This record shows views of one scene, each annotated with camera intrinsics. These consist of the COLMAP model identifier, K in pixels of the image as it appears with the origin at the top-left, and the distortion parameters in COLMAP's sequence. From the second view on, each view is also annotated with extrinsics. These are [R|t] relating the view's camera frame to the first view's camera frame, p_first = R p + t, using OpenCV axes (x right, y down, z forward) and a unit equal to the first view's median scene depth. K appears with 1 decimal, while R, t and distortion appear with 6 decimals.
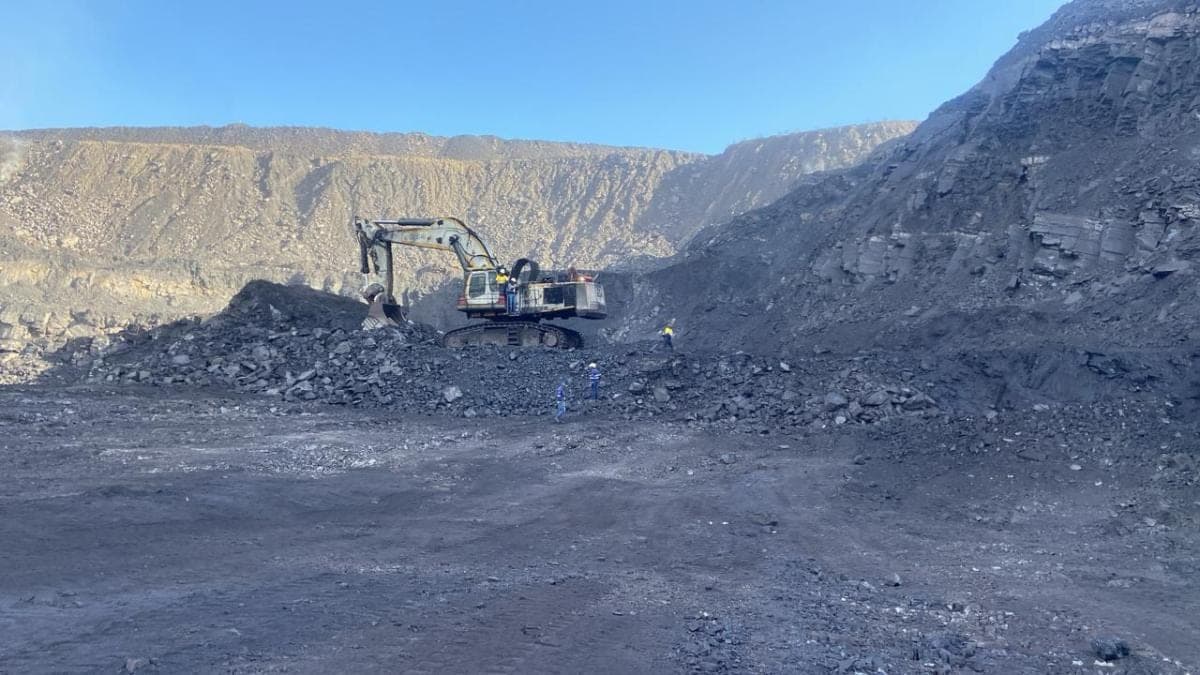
lens RADIAL K [[948.5, 0, 607.5], [0, 948.5, 326.4], [0, 0, 1]] dist [0.066602, -0.051629]
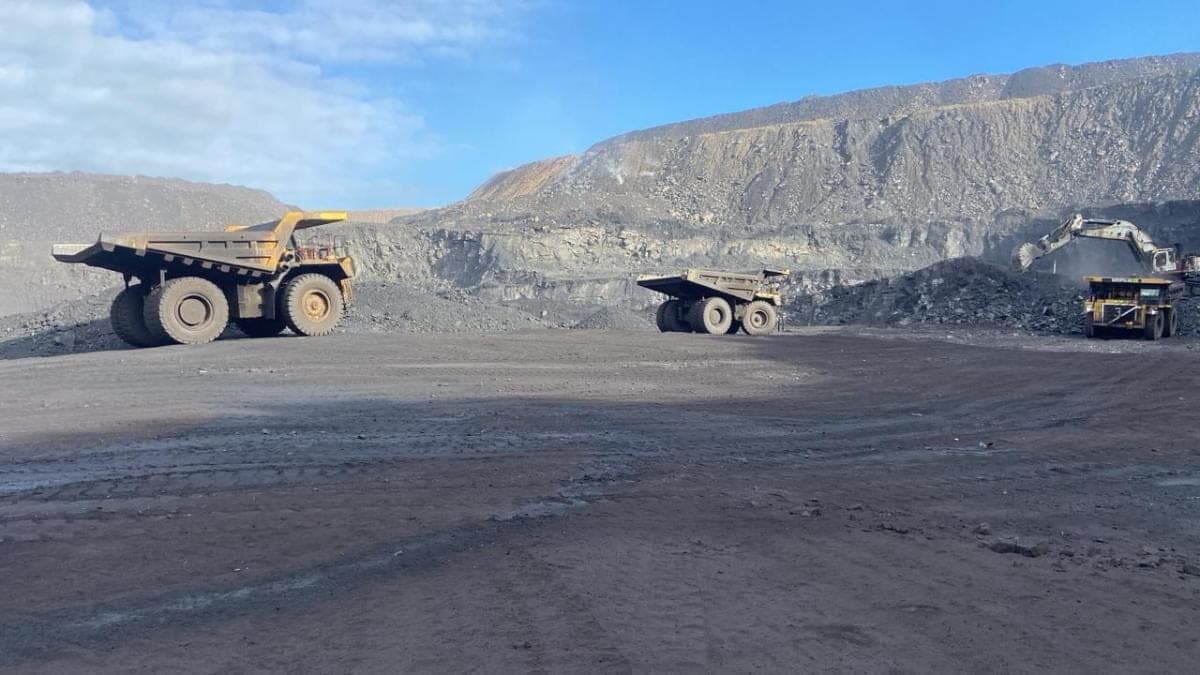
lens RADIAL K [[921.5, 0, 586.1], [0, 921.5, 330.8], [0, 0, 1]] dist [0.077181, -0.106754]
pose [[0.833916, -0.022712, -0.551424, -0.003752], [0.062541, 0.996606, 0.053531, -0.012867], [0.548336, -0.079127, 0.832506, -0.175947]]
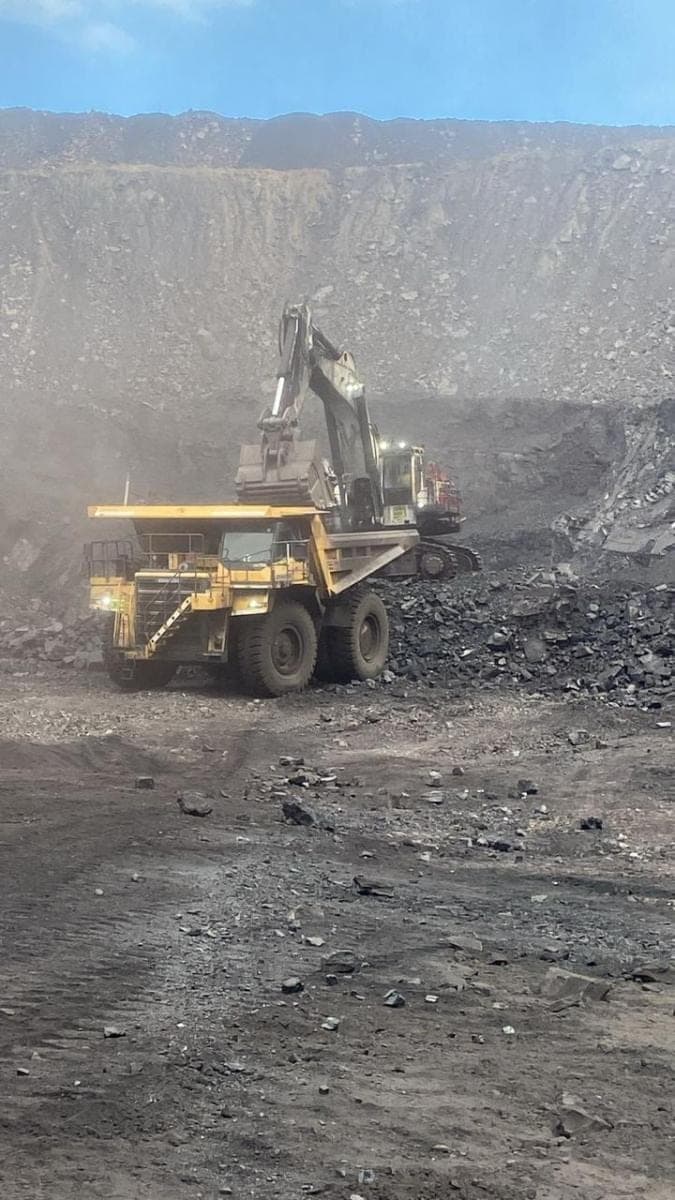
lens RADIAL K [[2025.0, 0, 322.2], [0, 2025.0, 586.5], [0, 0, 1]] dist [0.085610, 0.000000]
pose [[0.990309, 0.003039, -0.138846, 0.016292], [0.002714, 0.999146, 0.041226, -0.004903], [0.138853, -0.041203, 0.989455, -0.064151]]
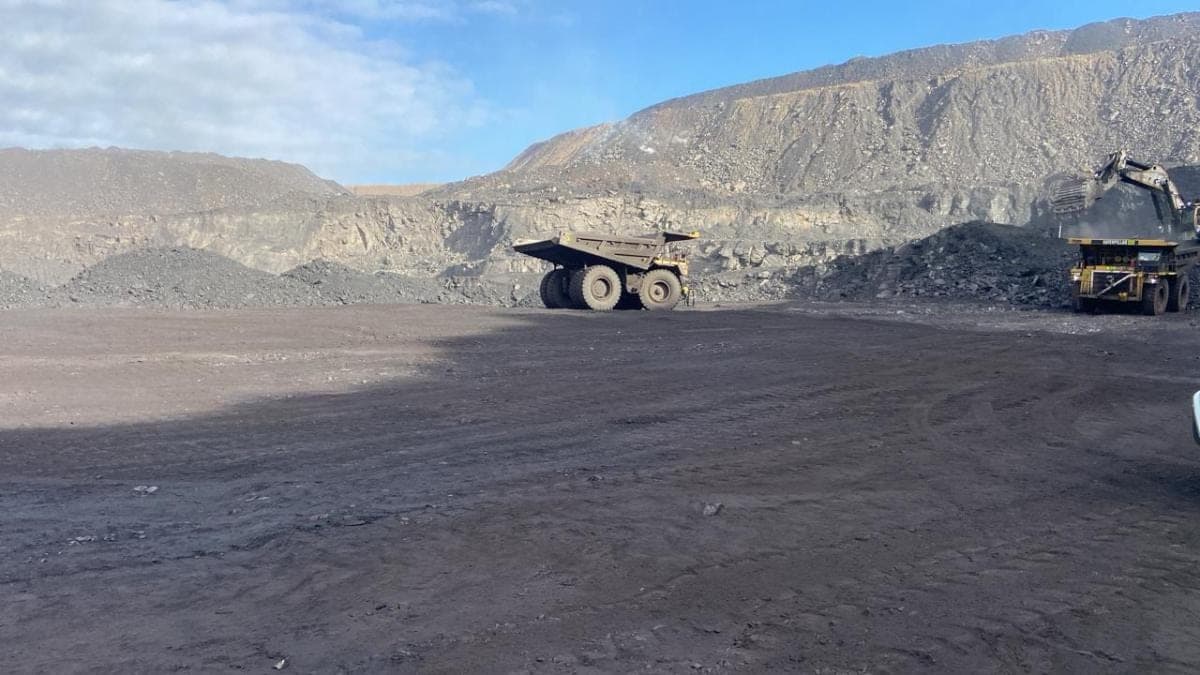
lens RADIAL K [[921.5, 0, 583.9], [0, 921.5, 344.0], [0, 0, 1]] dist [0.077181, -0.106754]
pose [[0.798802, 0.000592, -0.601593, 0.007871], [0.067709, 0.993557, 0.090882, -0.008077], [0.597771, -0.113330, 0.793616, -0.117950]]
